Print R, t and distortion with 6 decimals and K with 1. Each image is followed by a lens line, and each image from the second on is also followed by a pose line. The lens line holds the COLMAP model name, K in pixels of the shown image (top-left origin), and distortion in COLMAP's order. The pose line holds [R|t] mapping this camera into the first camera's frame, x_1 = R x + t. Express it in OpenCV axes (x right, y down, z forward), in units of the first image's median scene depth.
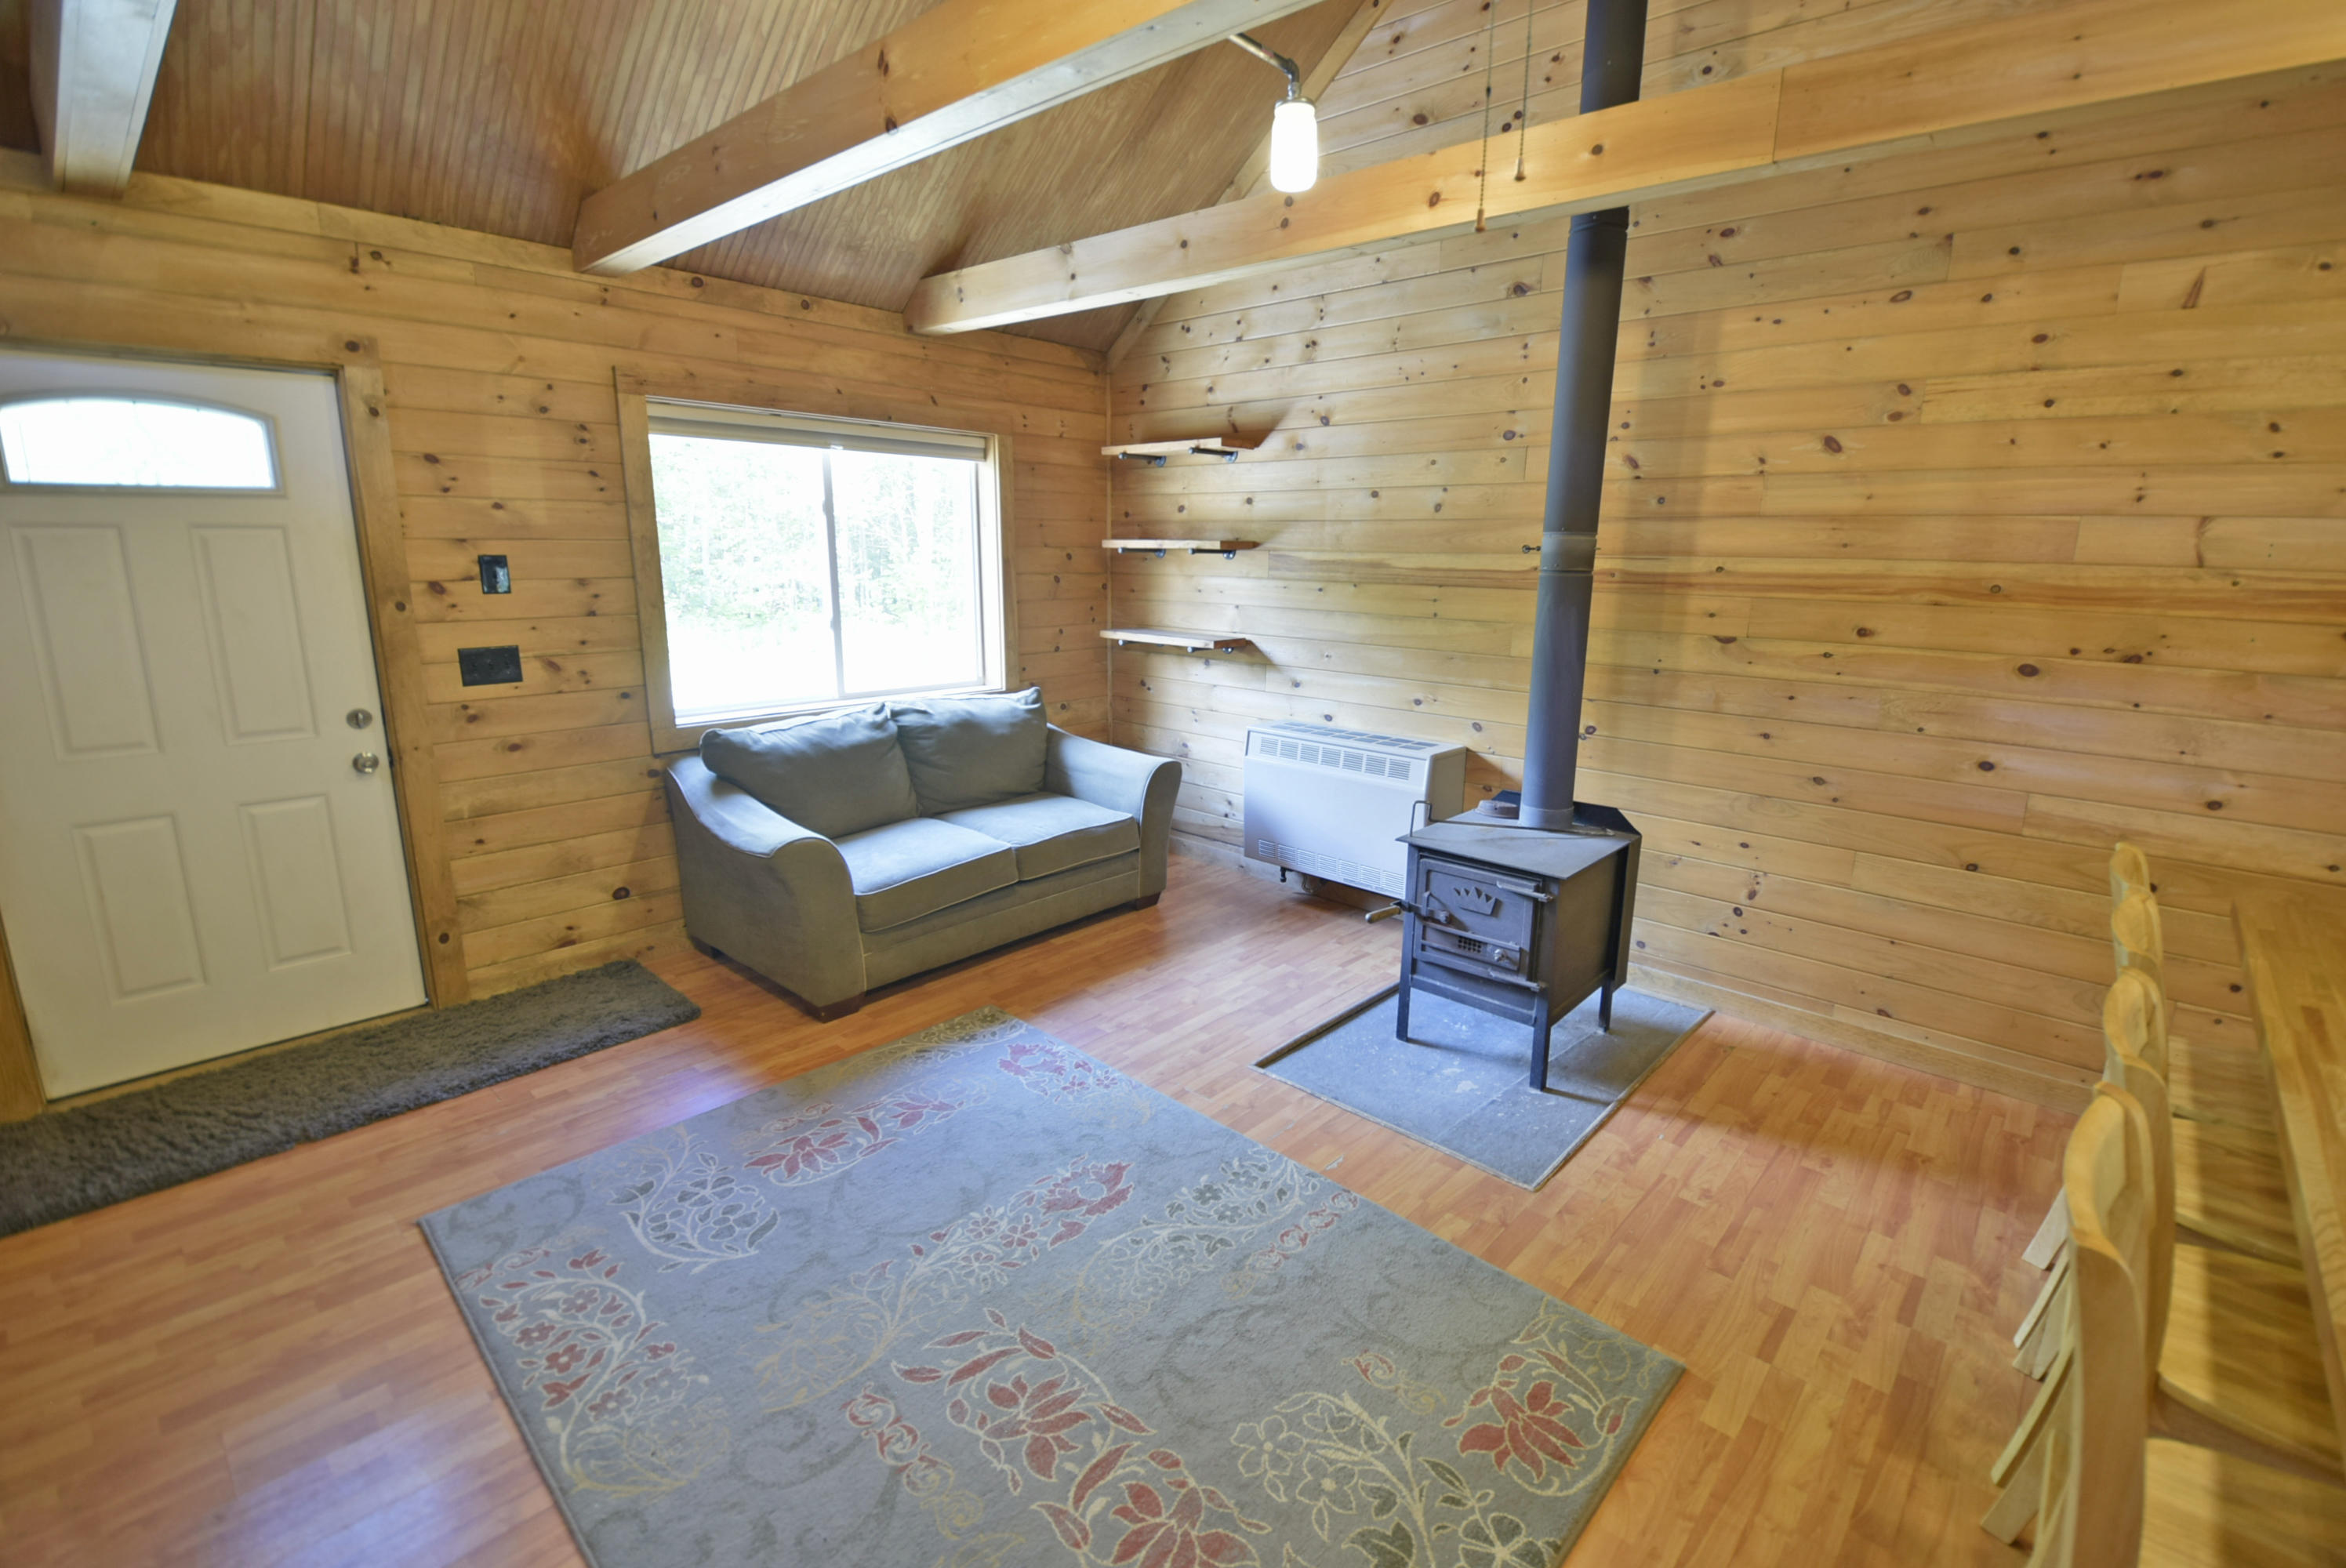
lens RADIAL K [[1034.1, 0, 1212.2], [0, 1034.1, 774.0], [0, 0, 1]] dist [0.024360, -0.026977]
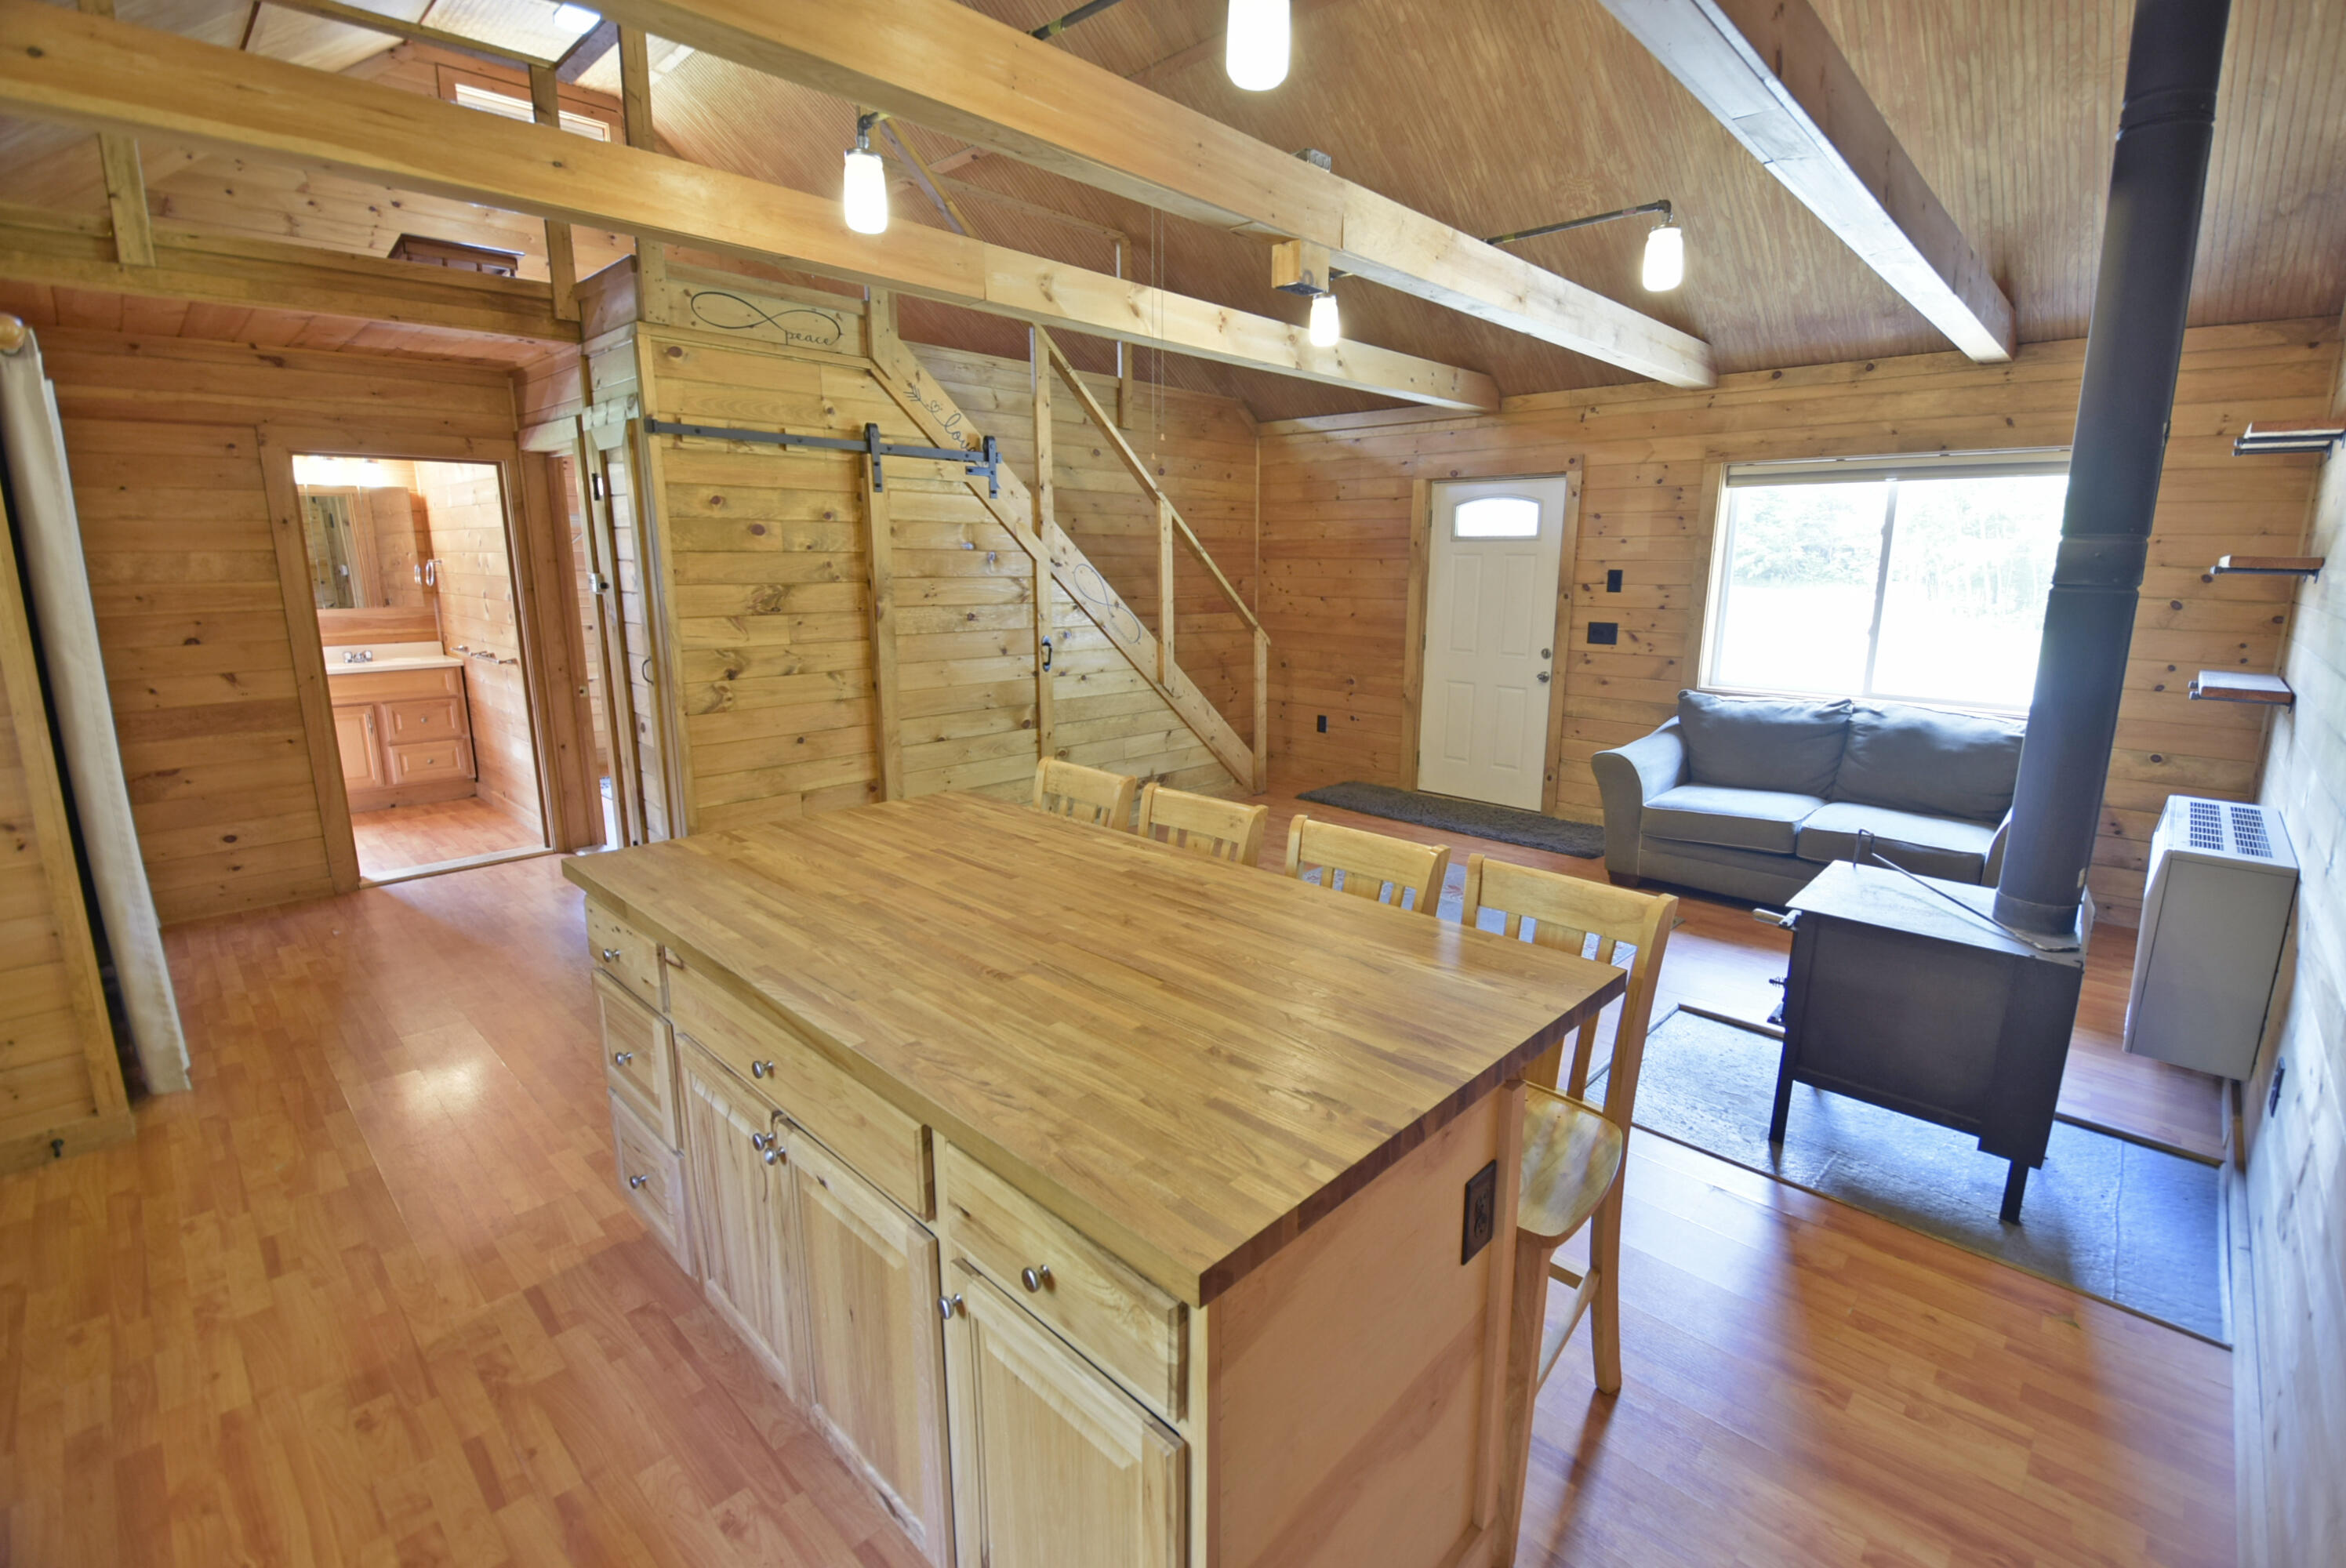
lens RADIAL K [[1034.1, 0, 1212.2], [0, 1034.1, 774.0], [0, 0, 1]] dist [0.024360, -0.026977]
pose [[-0.022525, 0.190482, -0.981432, 1.146580], [-0.224273, 0.955699, 0.190634, -0.069165], [0.974266, 0.224403, 0.021193, 0.415482]]
